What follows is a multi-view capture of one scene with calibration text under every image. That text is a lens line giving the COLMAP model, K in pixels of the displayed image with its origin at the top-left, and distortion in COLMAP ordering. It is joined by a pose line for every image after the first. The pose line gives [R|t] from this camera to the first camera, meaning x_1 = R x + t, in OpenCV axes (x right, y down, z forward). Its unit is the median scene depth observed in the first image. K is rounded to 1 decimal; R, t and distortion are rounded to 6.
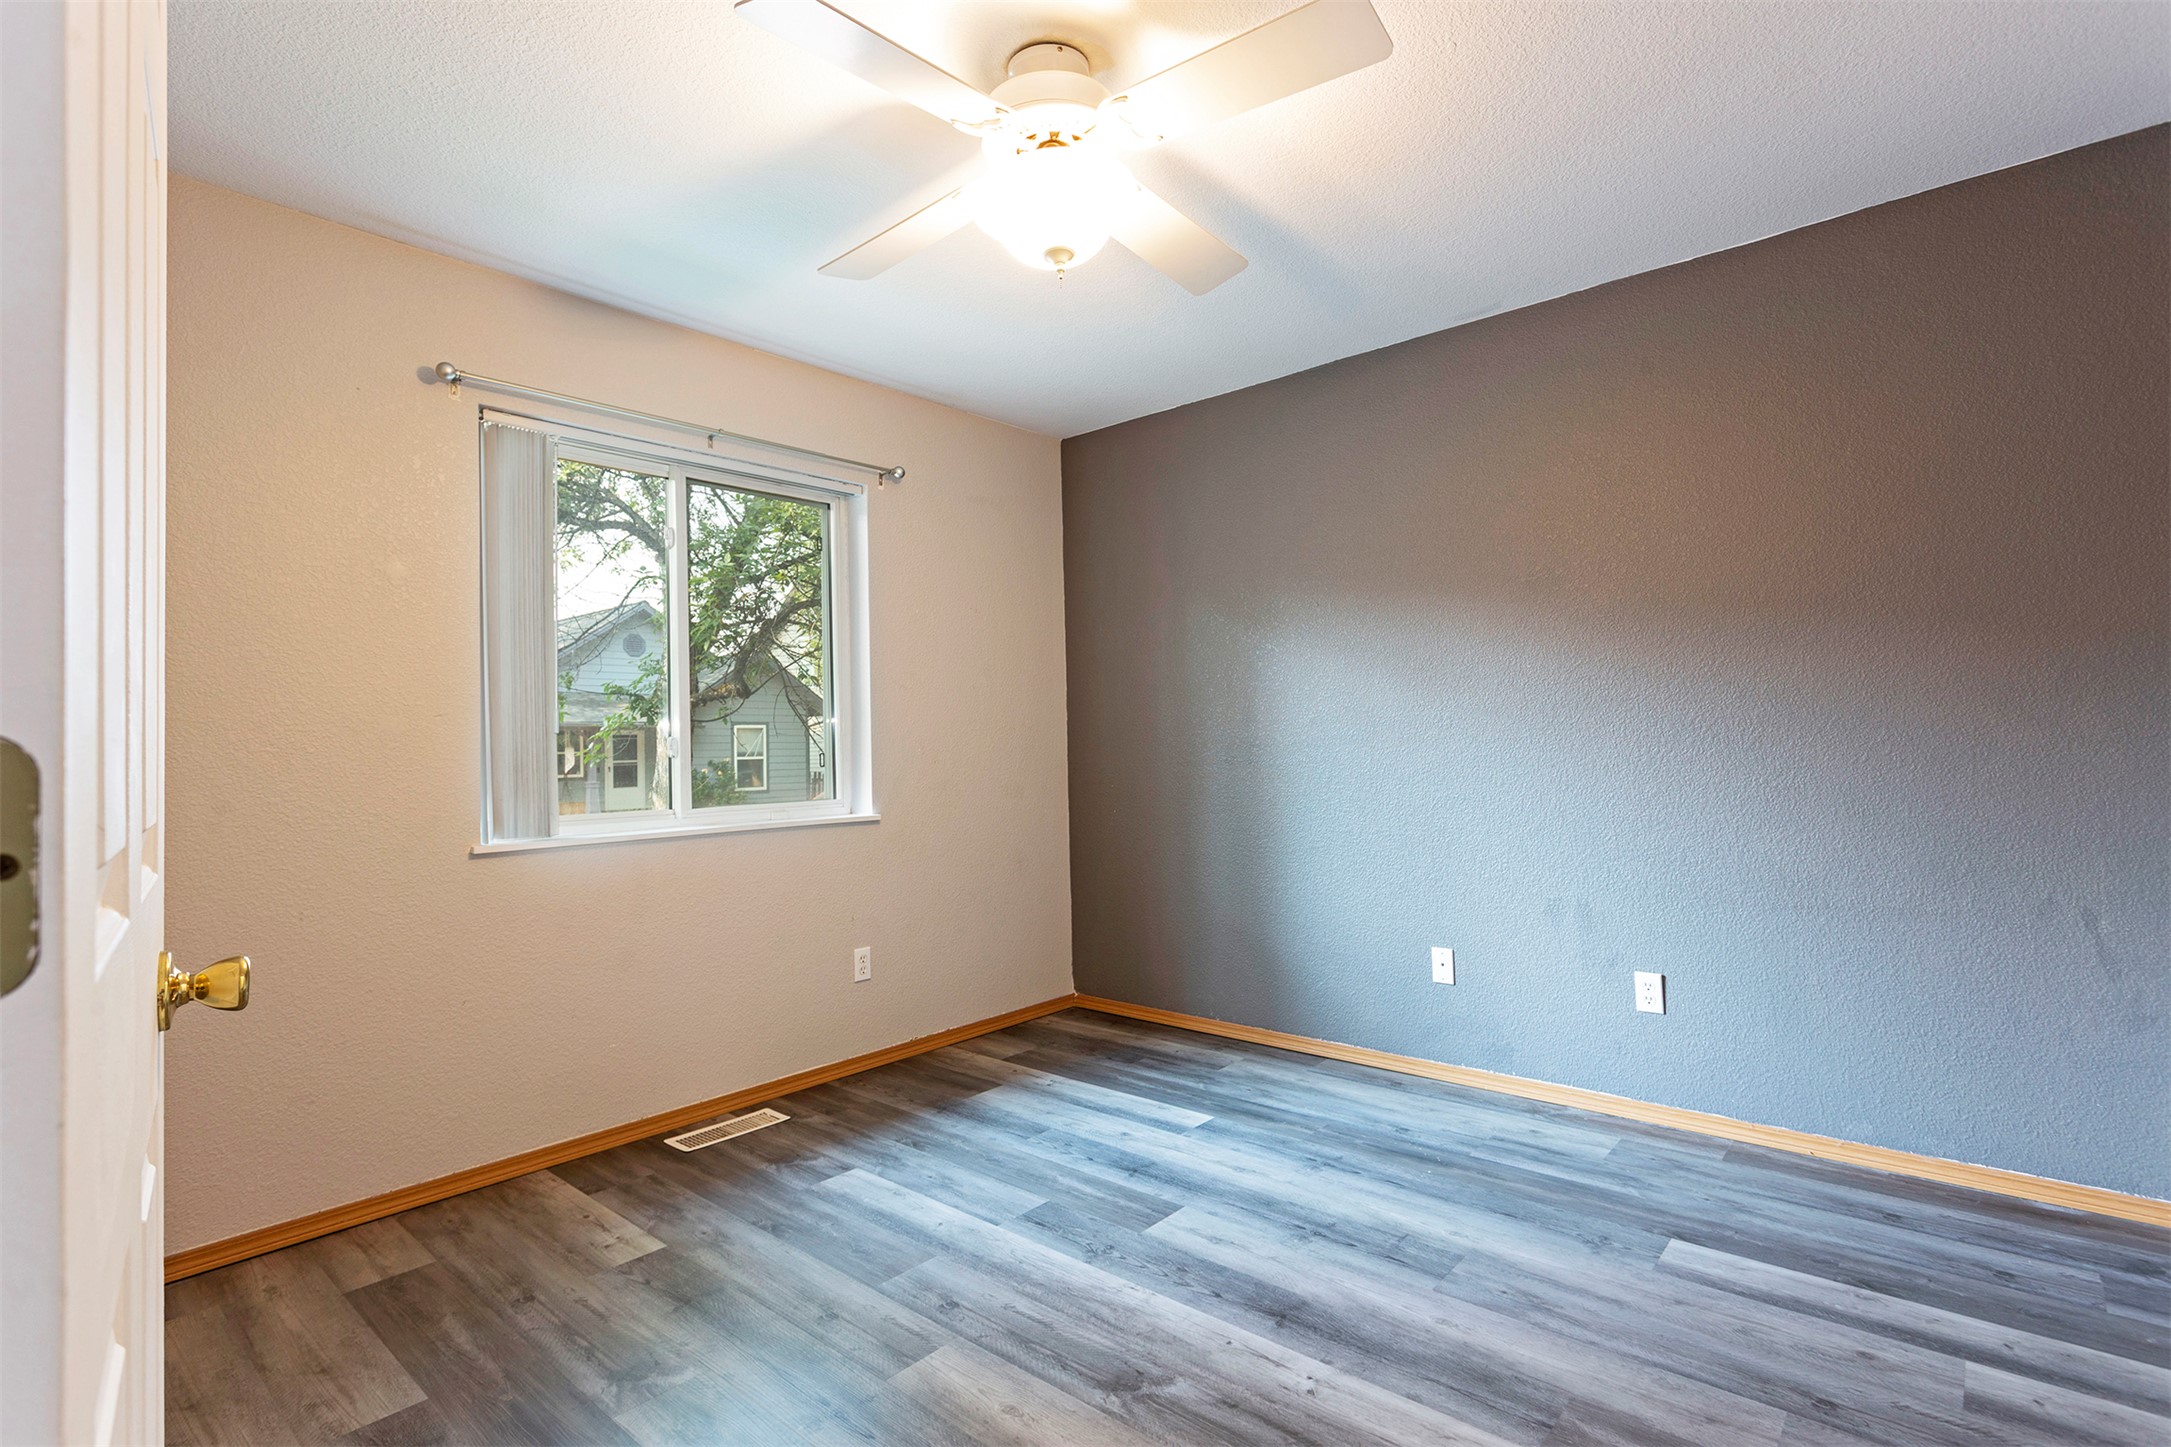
lens RADIAL K [[1036.8, 0, 1086.3], [0, 1036.8, 727.6], [0, 0, 1]] dist [0.002814, 0.001082]
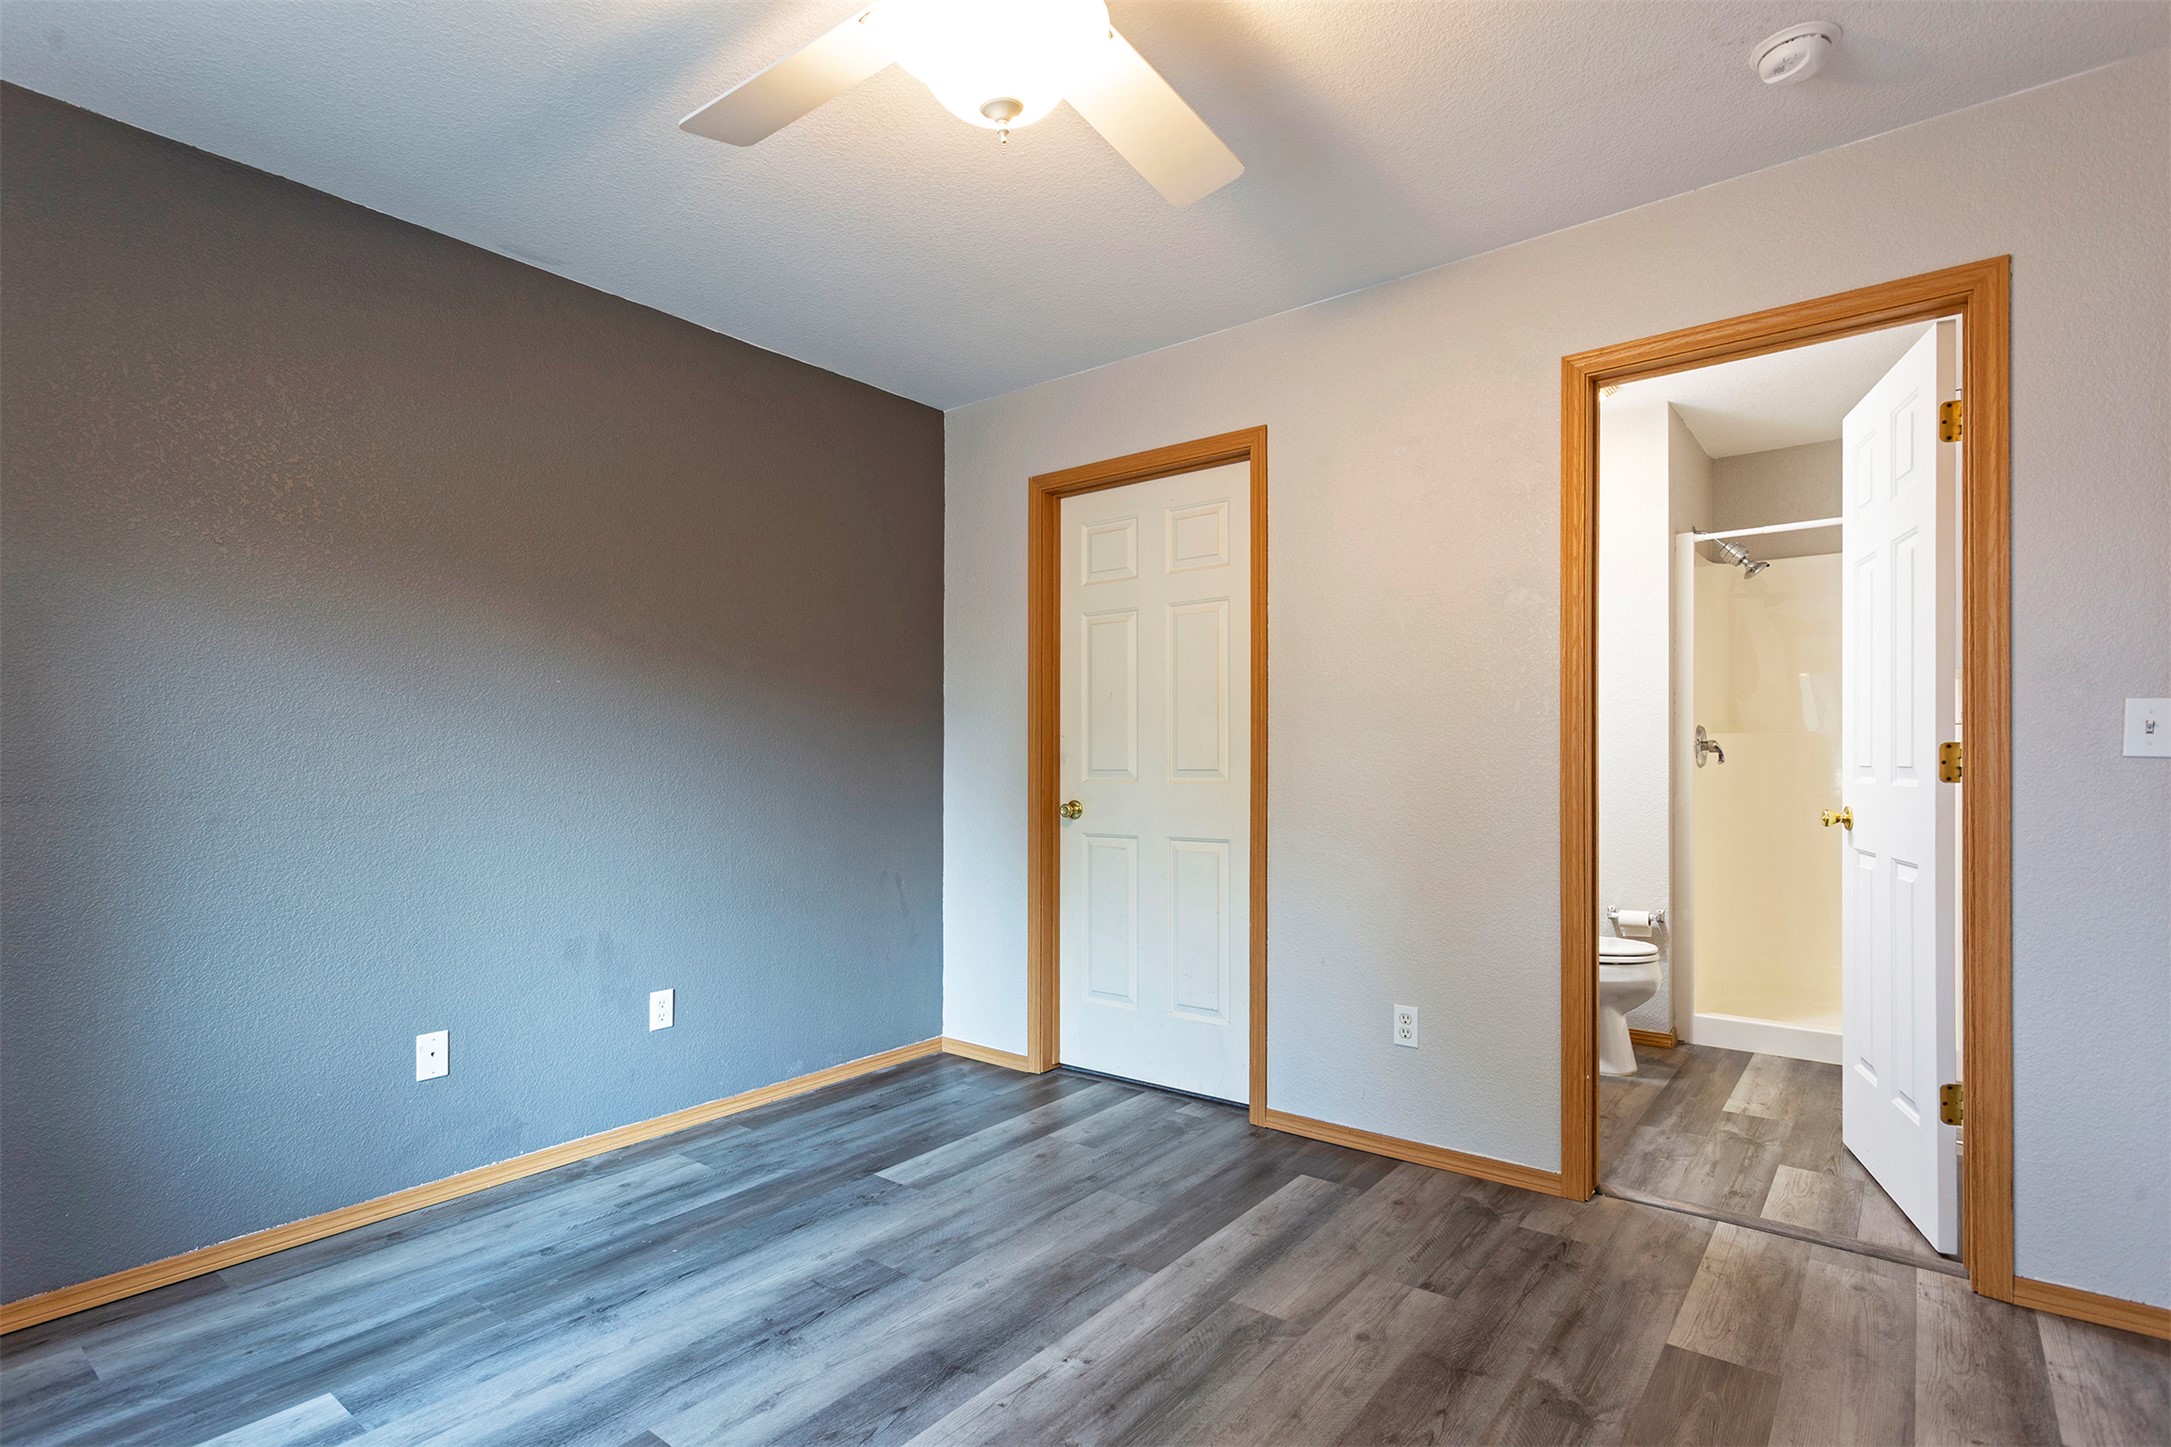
lens RADIAL K [[1036.8, 0, 1071.1], [0, 1036.8, 757.6], [0, 0, 1]] dist [0.002814, 0.001082]
pose [[-0.034180, 0.025646, 0.999087, -0.548055], [-0.008181, 0.999630, -0.025940, 0.027947], [-0.999382, -0.009060, -0.033957, 0.666998]]
